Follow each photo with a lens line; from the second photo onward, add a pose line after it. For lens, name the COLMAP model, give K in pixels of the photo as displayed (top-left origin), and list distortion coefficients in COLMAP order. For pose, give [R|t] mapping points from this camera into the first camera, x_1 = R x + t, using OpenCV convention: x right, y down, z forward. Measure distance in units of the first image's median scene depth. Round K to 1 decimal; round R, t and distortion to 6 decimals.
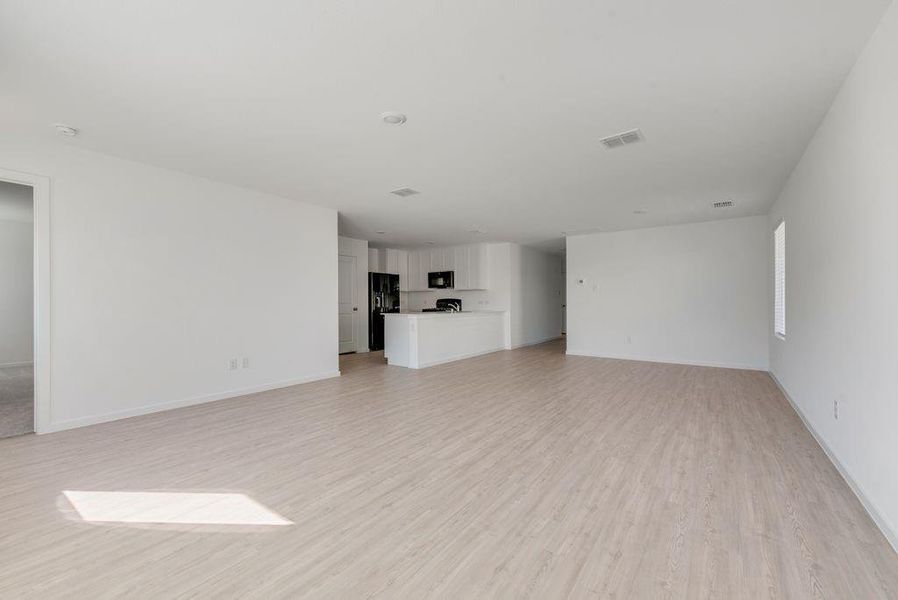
lens RADIAL K [[374.0, 0, 445.8], [0, 374.0, 299.6], [0, 0, 1]] dist [-0.000113, 0.000075]
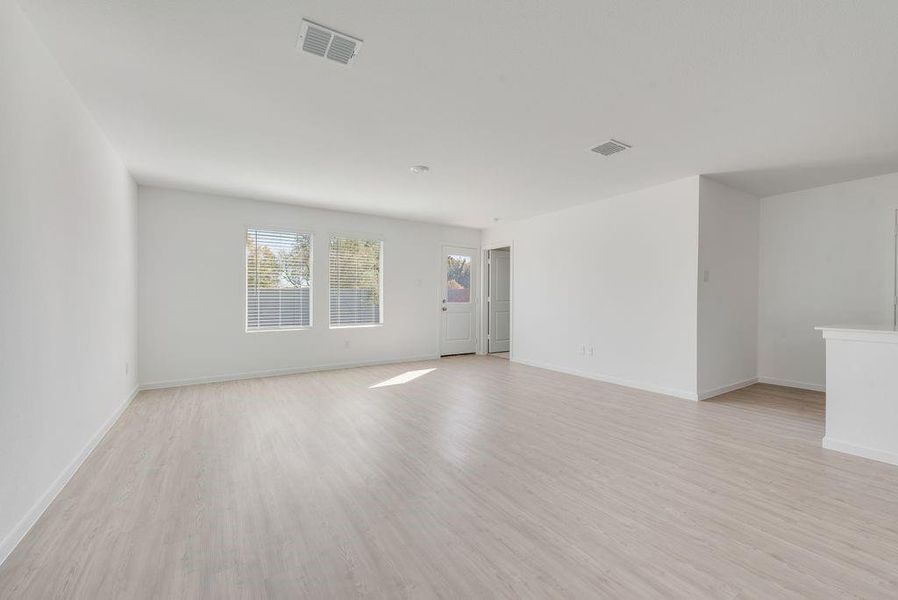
lens RADIAL K [[360.9, 0, 455.1], [0, 360.9, 298.9], [0, 0, 1]] dist [-0.000271, -0.000015]
pose [[-0.343083, 0.000391, -0.939305, 1.049756], [-0.002668, 0.999995, 0.001391, 0.001785], [0.939301, 0.002983, -0.343080, 1.497922]]
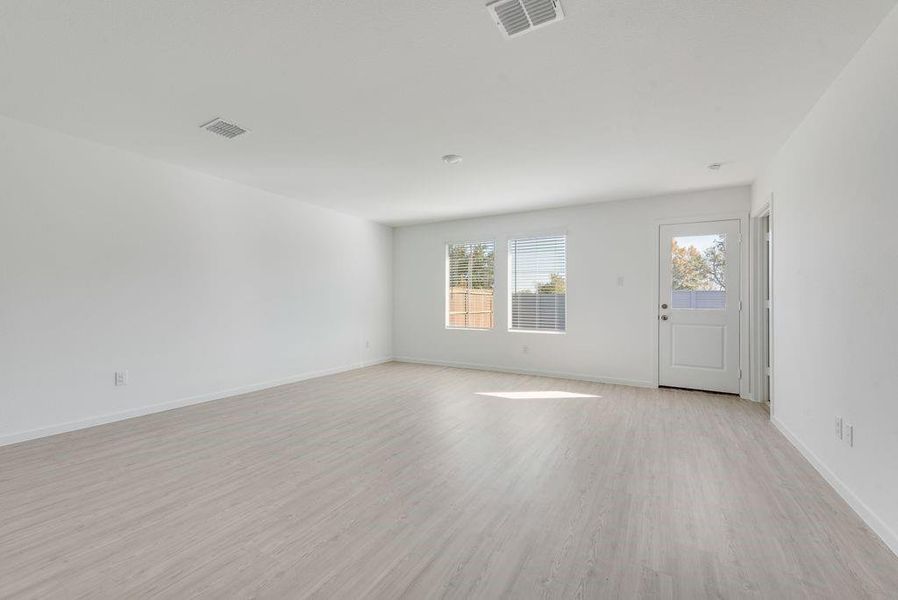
lens RADIAL K [[374.0, 0, 457.5], [0, 374.0, 300.6], [0, 0, 1]] dist [-0.000113, 0.000075]
pose [[-0.990690, -0.008452, -0.135871, 0.022174], [-0.008556, 0.999963, 0.000185, 0.003006], [0.135865, 0.001346, -0.990726, 2.134082]]
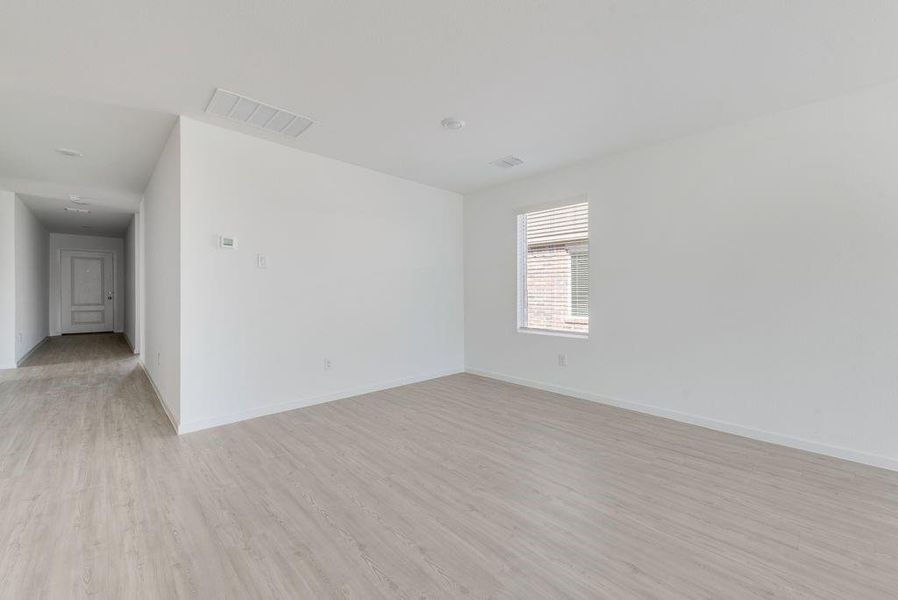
lens RADIAL K [[360.9, 0, 451.8], [0, 360.9, 297.6], [0, 0, 1]] dist [-0.000271, -0.000015]
pose [[0.179790, -0.006461, 0.983684, 0.037862], [-0.002135, 0.999974, 0.006959, 0.010157], [-0.983703, -0.003351, 0.179771, 1.750168]]
